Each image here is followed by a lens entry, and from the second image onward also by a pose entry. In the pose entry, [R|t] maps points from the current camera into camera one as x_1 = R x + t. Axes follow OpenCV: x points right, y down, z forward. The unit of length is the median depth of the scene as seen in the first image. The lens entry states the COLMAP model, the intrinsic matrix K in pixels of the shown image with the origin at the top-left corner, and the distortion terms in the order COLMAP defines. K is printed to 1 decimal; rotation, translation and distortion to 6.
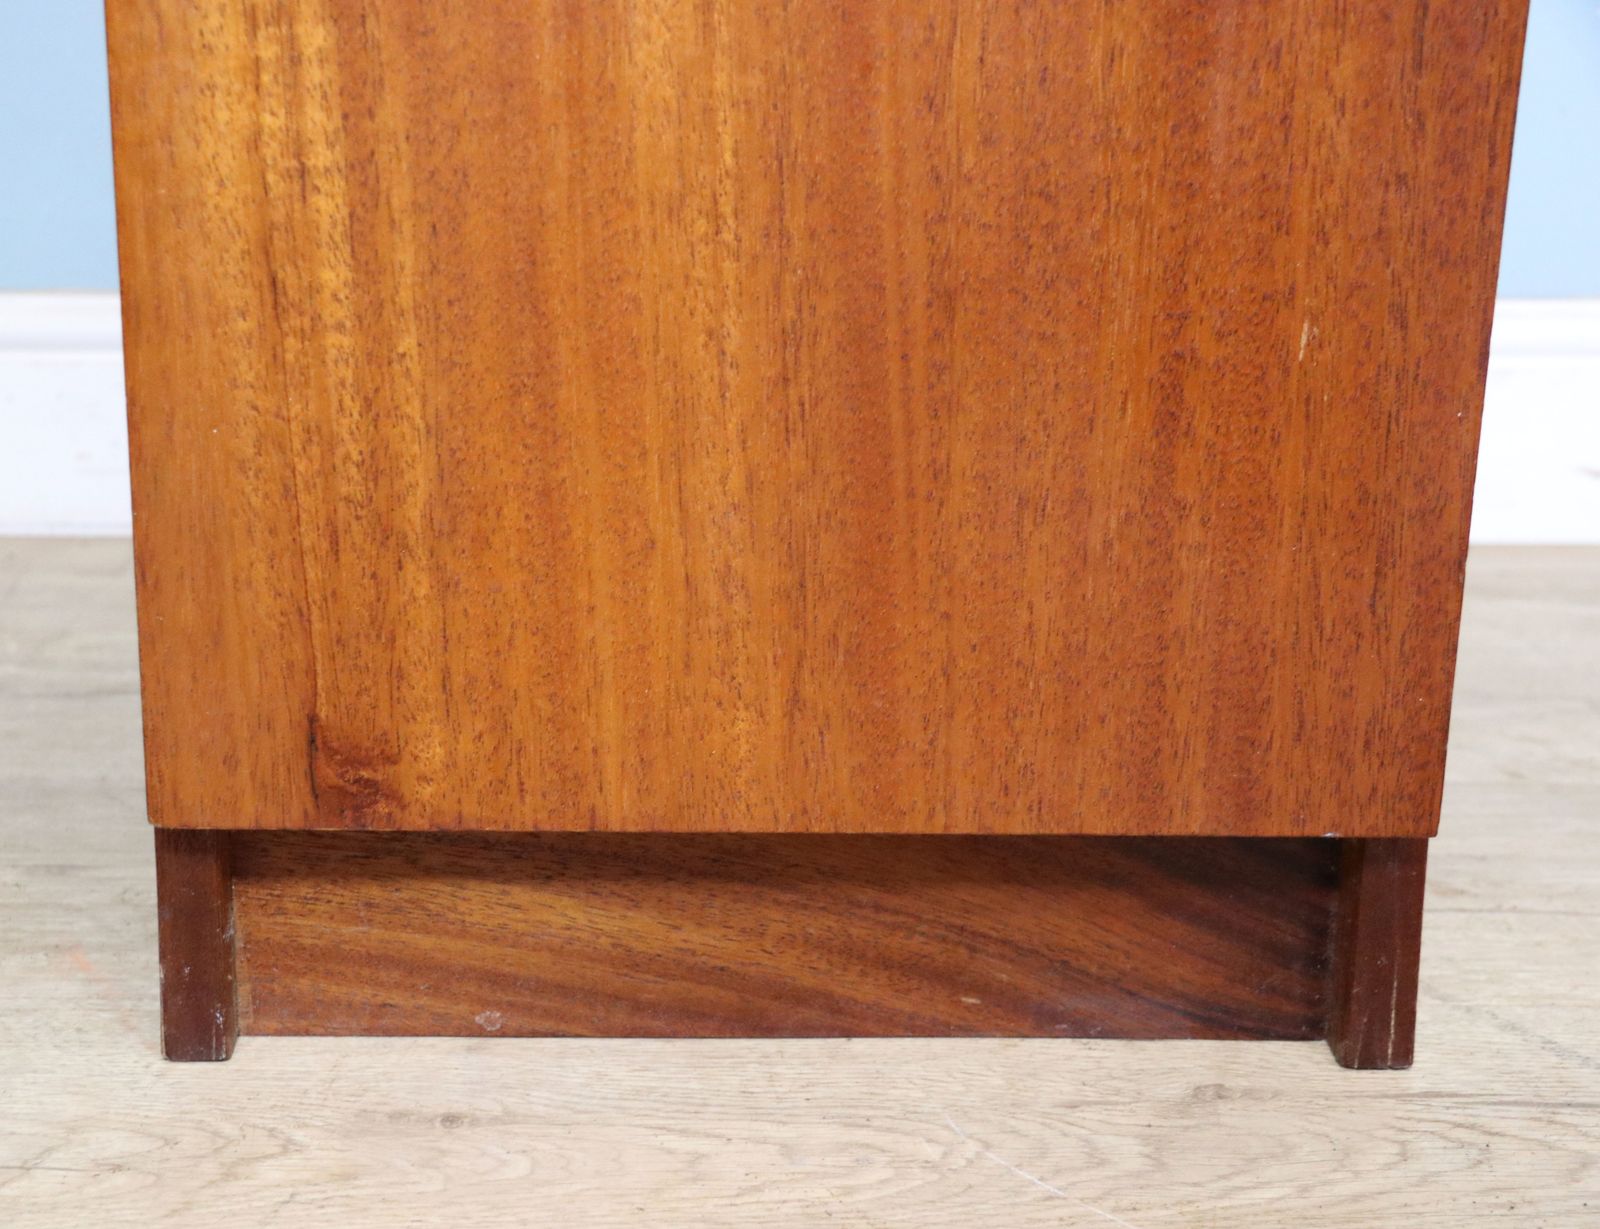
lens RADIAL K [[2470.3, 0, 622.3], [0, 2470.3, 601.2], [0, 0, 1]] dist [0.057048, 0.000000]
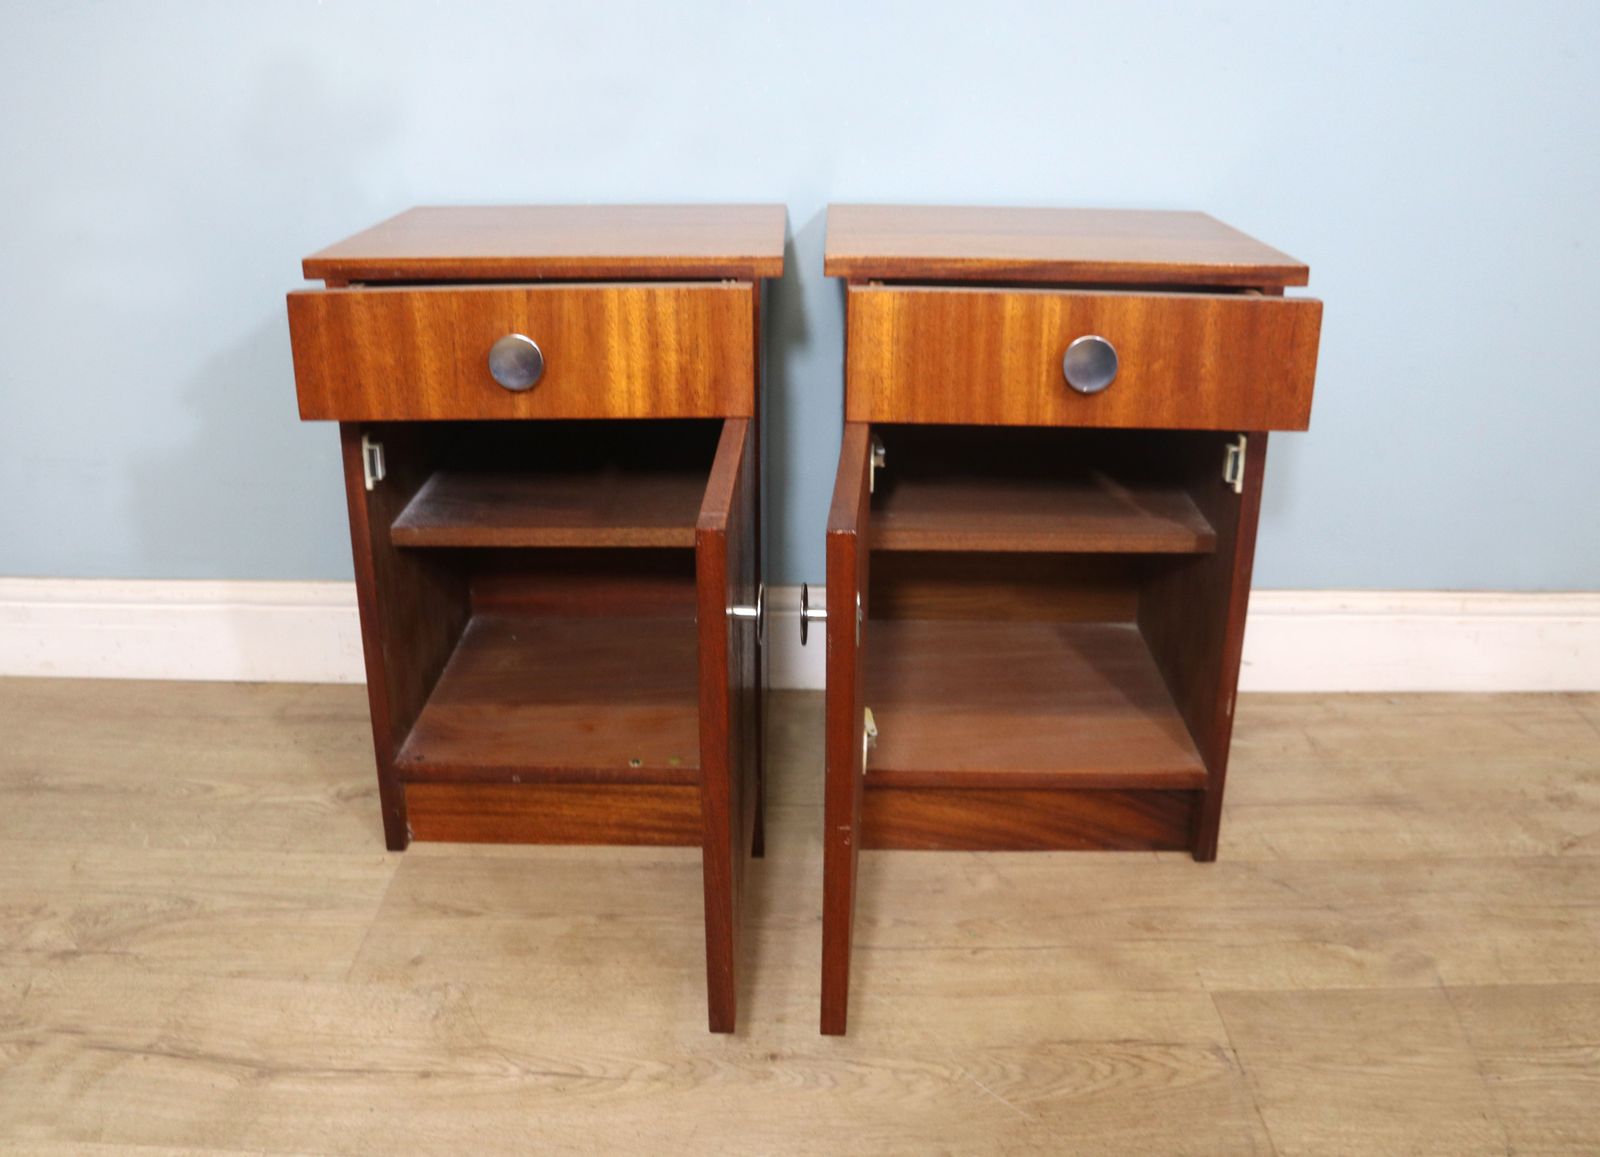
lens RADIAL K [[1475.5, 0, 785.8], [0, 1475.5, 565.7], [0, 0, 1]] dist [-0.122003, 0.000000]
pose [[0.999867, 0.007266, -0.014628, -0.243514], [-0.005897, 0.995788, 0.091495, -0.404781], [0.015232, -0.091396, 0.995698, -0.958785]]
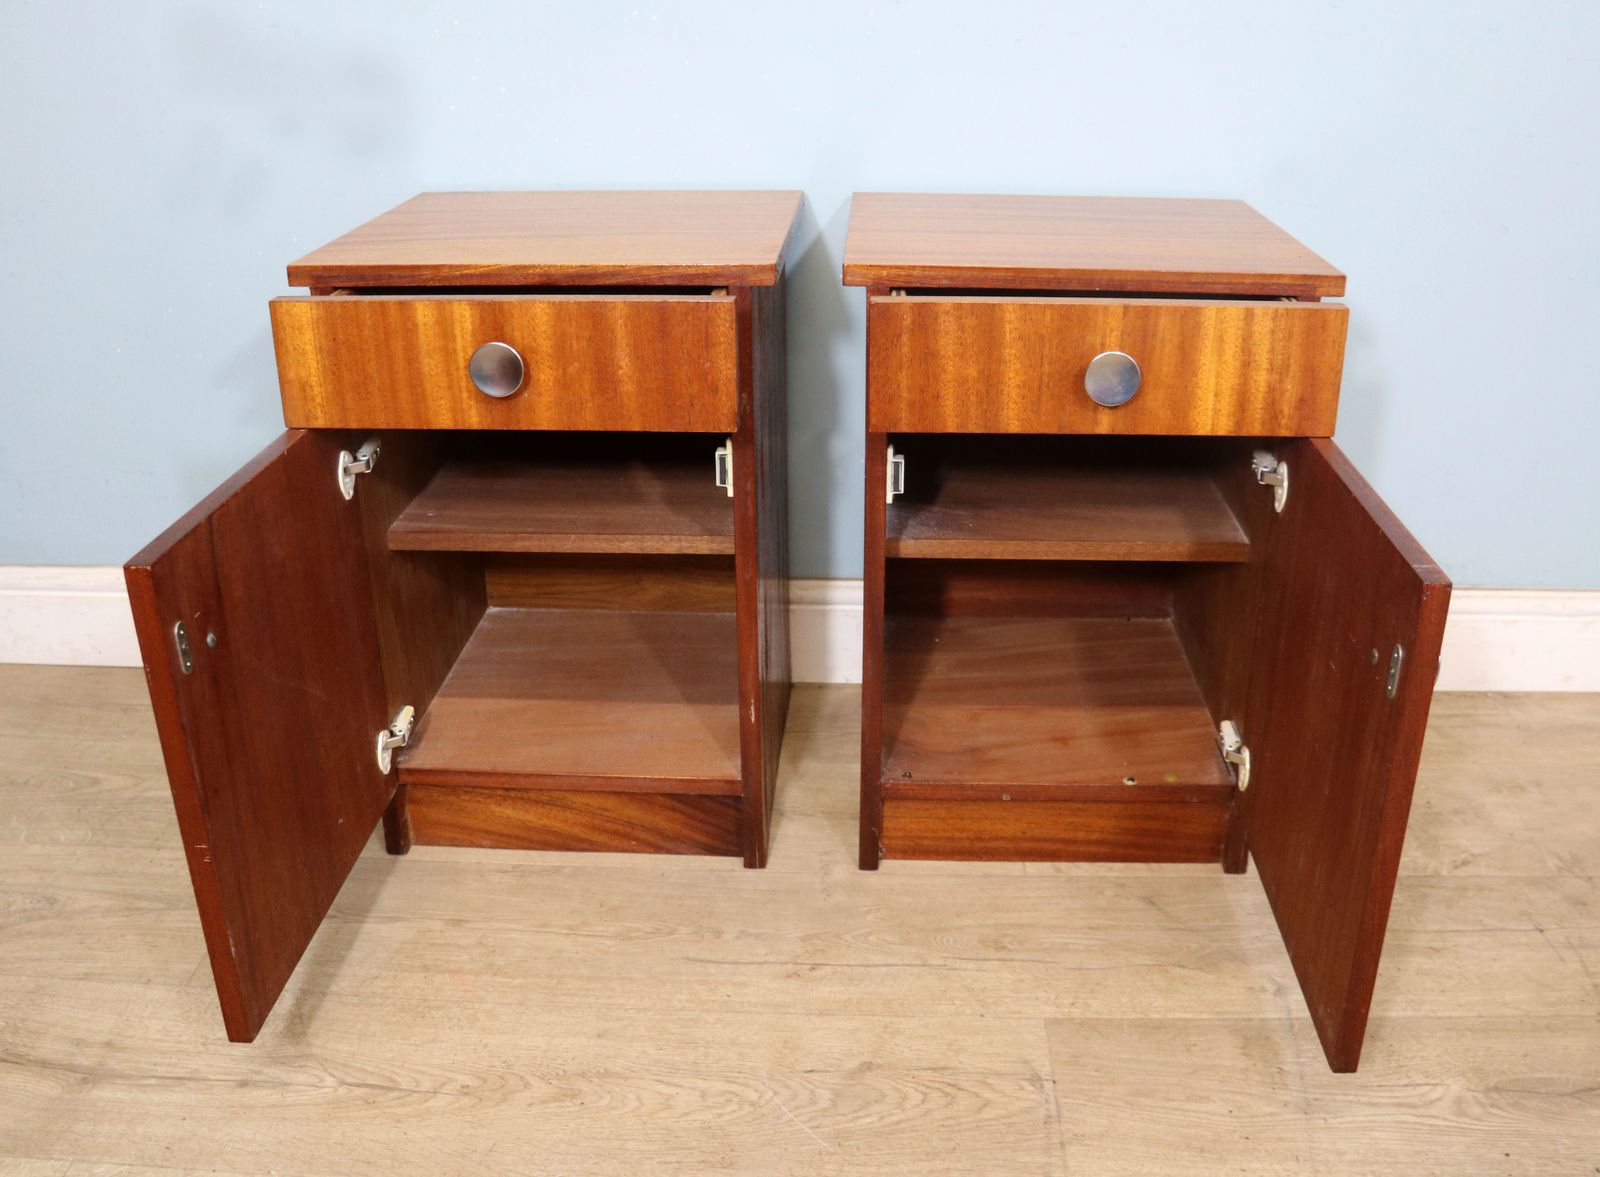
lens RADIAL K [[1512.5, 0, 828.7], [0, 1512.5, 566.3], [0, 0, 1]] dist [-0.122533, 0.000000]
pose [[0.999169, 0.014474, -0.038093, 0.060781], [-0.009154, 0.990626, 0.136294, -0.505804], [0.039708, -0.135832, 0.989936, -0.946830]]
